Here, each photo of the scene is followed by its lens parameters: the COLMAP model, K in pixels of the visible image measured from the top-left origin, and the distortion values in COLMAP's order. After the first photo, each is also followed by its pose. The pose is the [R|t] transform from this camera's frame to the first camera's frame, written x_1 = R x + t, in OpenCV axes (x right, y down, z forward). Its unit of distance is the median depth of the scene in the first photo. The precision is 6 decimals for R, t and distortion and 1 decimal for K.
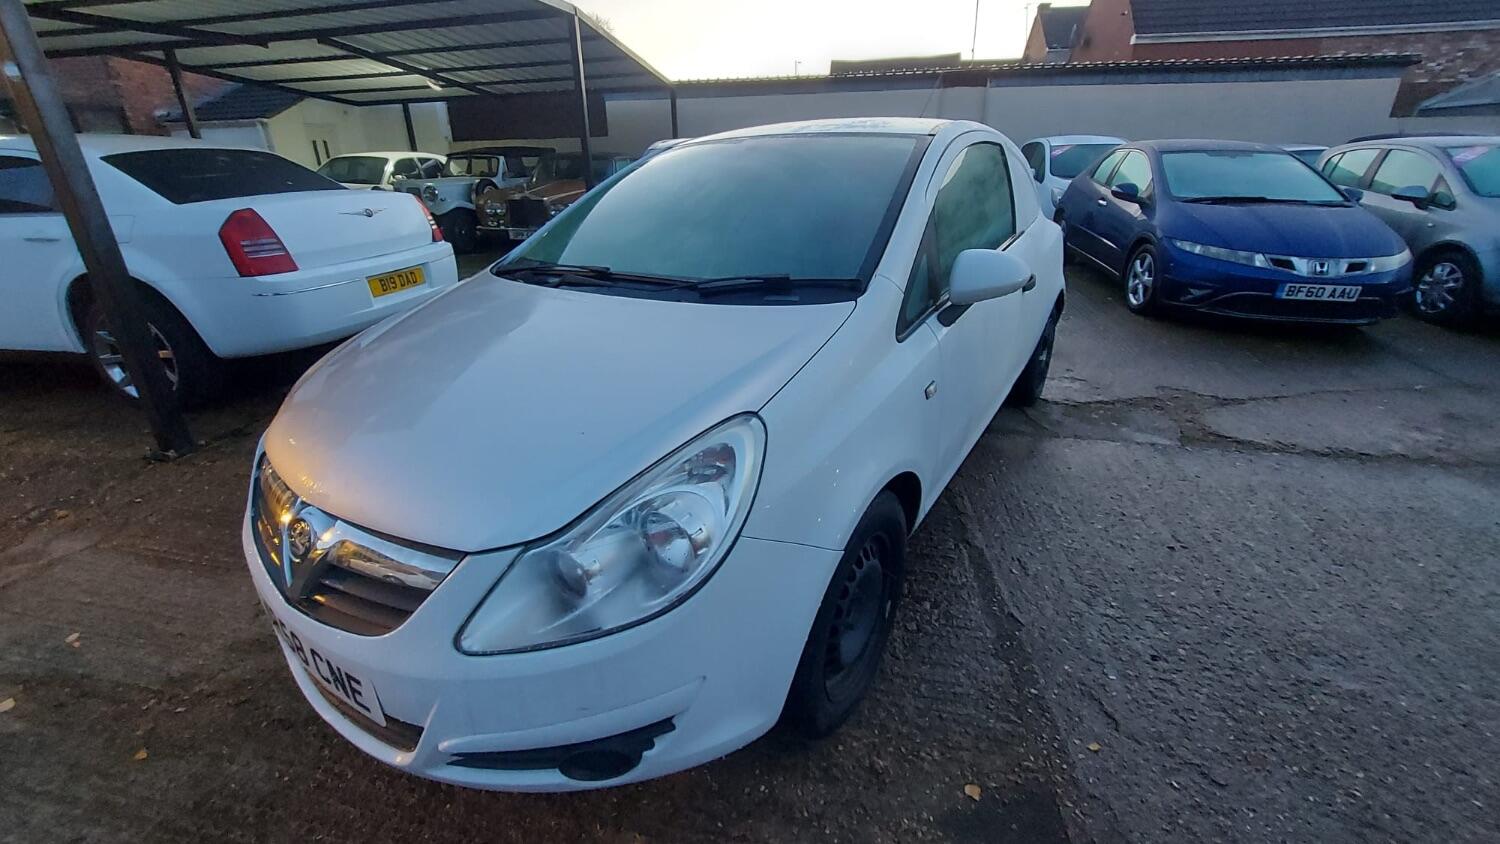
lens RADIAL K [[599.5, 0, 705.4], [0, 599.5, 426.5], [0, 0, 1]] dist [-0.015091, 0.000698]
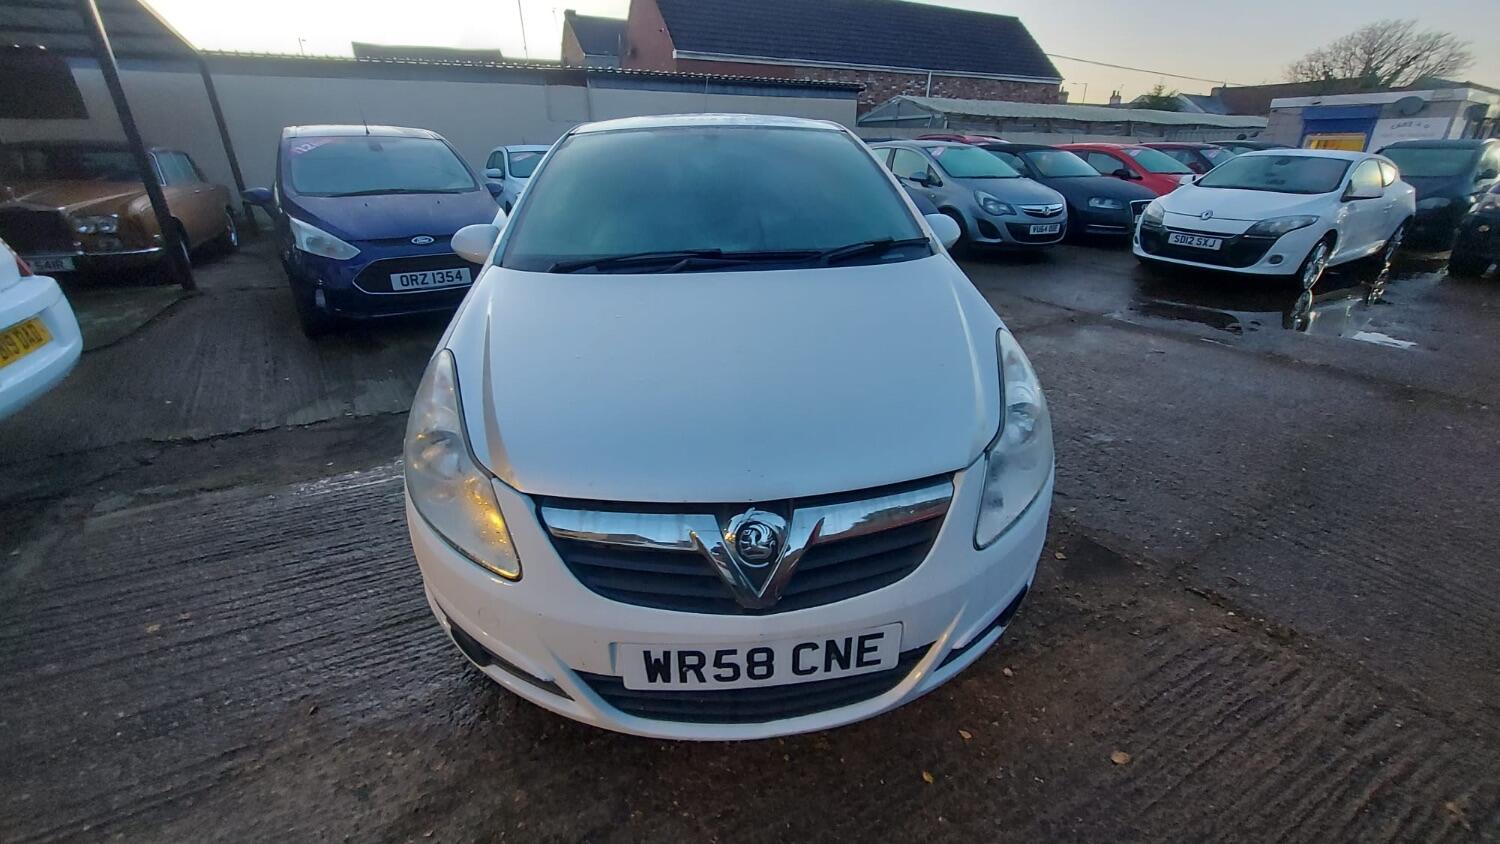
lens RADIAL K [[599.5, 0, 752.2], [0, 599.5, 427.3], [0, 0, 1]] dist [-0.015091, 0.000698]
pose [[0.763284, -0.256791, 0.592837, -0.318568], [0.253244, 0.963102, 0.091119, -0.018643], [-0.594361, 0.080583, 0.800151, 0.063557]]
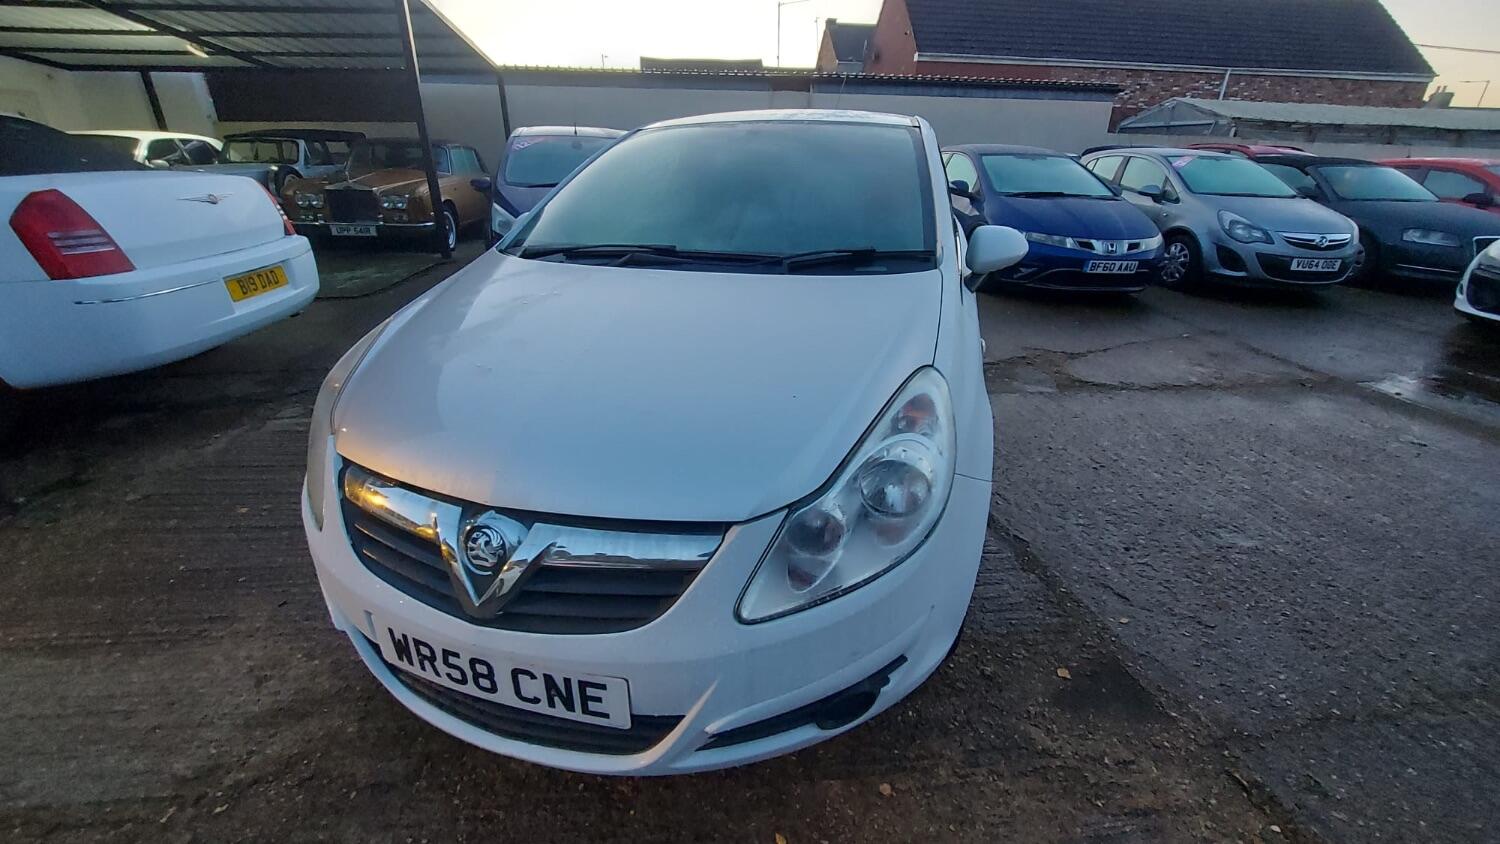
lens RADIAL K [[599.5, 0, 730.4], [0, 599.5, 430.5], [0, 0, 1]] dist [-0.015091, 0.000698]
pose [[0.949949, -0.103705, 0.294691, -0.157117], [0.100530, 0.994596, 0.025945, 0.007828], [-0.295789, 0.004979, 0.955240, 0.013931]]
